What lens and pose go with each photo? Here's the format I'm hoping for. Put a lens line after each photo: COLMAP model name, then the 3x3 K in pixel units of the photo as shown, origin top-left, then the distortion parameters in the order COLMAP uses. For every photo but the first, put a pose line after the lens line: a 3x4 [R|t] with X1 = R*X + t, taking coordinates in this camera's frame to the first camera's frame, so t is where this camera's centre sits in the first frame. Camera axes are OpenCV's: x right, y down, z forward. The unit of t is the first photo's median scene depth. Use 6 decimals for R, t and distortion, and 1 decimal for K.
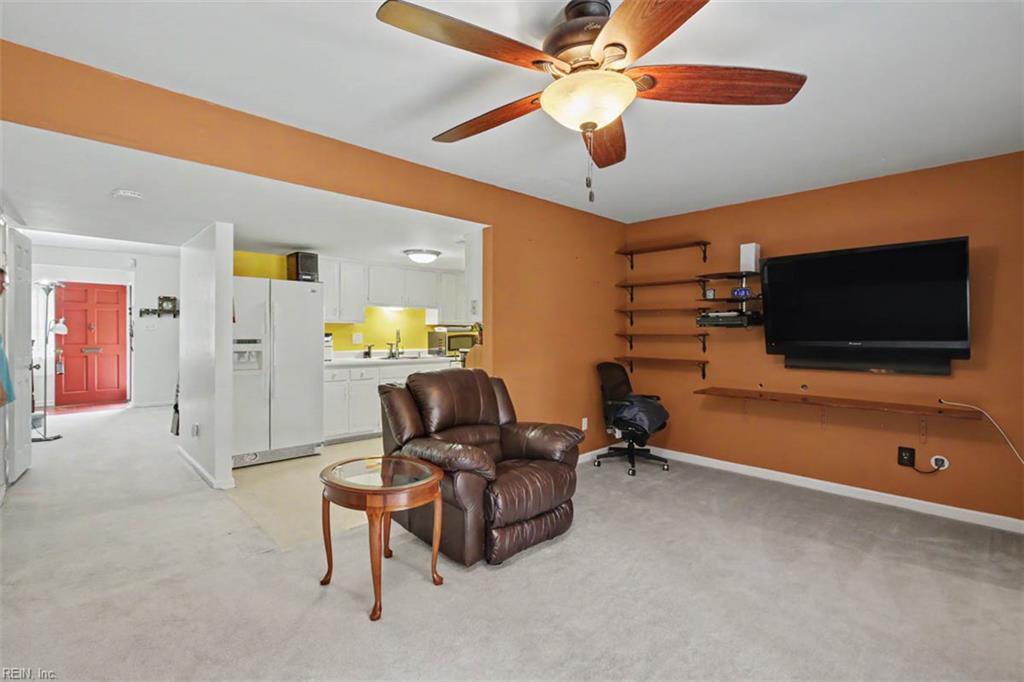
lens RADIAL K [[476.8, 0, 500.8], [0, 476.8, 333.7], [0, 0, 1]] dist [-0.003024, 0.000269]
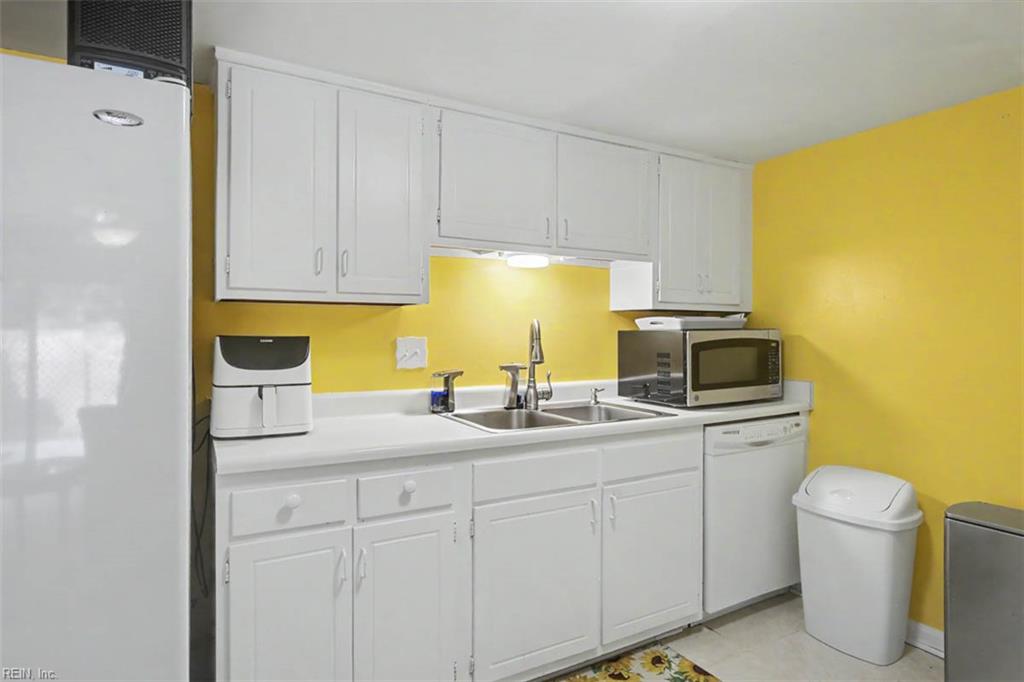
lens RADIAL K [[567.7, 0, 516.9], [0, 567.7, 328.1], [0, 0, 1]] dist [0.001295, -0.000891]
pose [[0.975000, -0.008714, -0.222032, -0.140871], [0.006014, 0.999900, -0.012831, -0.000746], [0.222122, 0.011174, 0.974955, 0.617921]]
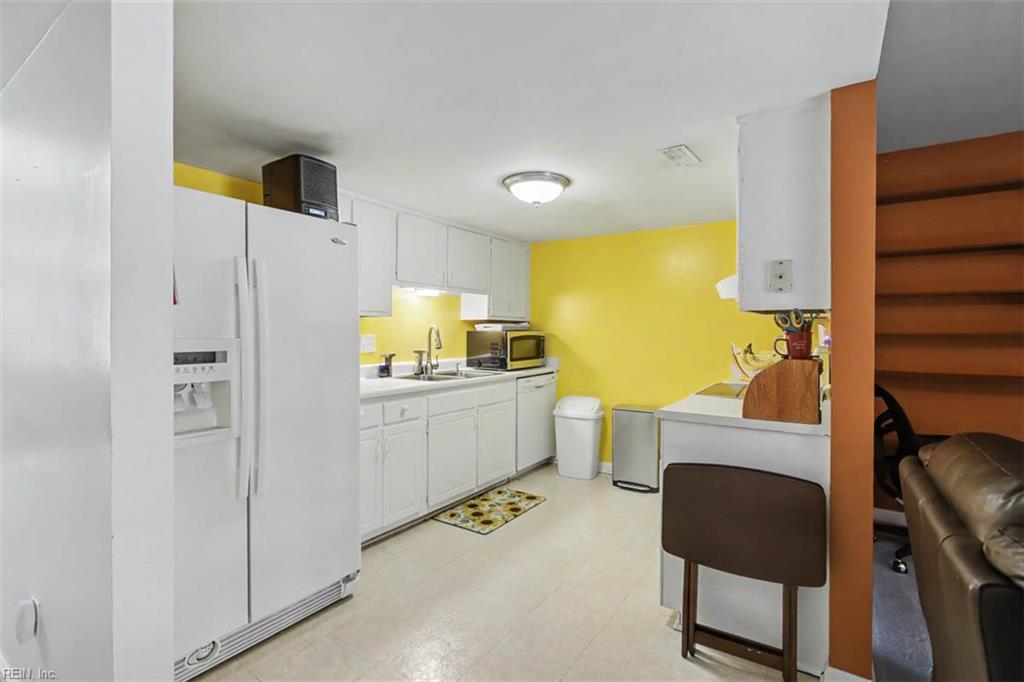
lens RADIAL K [[476.8, 0, 505.0], [0, 476.8, 332.4], [0, 0, 1]] dist [-0.003024, 0.000269]
pose [[0.973807, -0.006494, 0.227285, -0.261173], [0.007100, 0.999973, -0.001845, -0.000530], [-0.227267, 0.003410, 0.973827, 0.399656]]
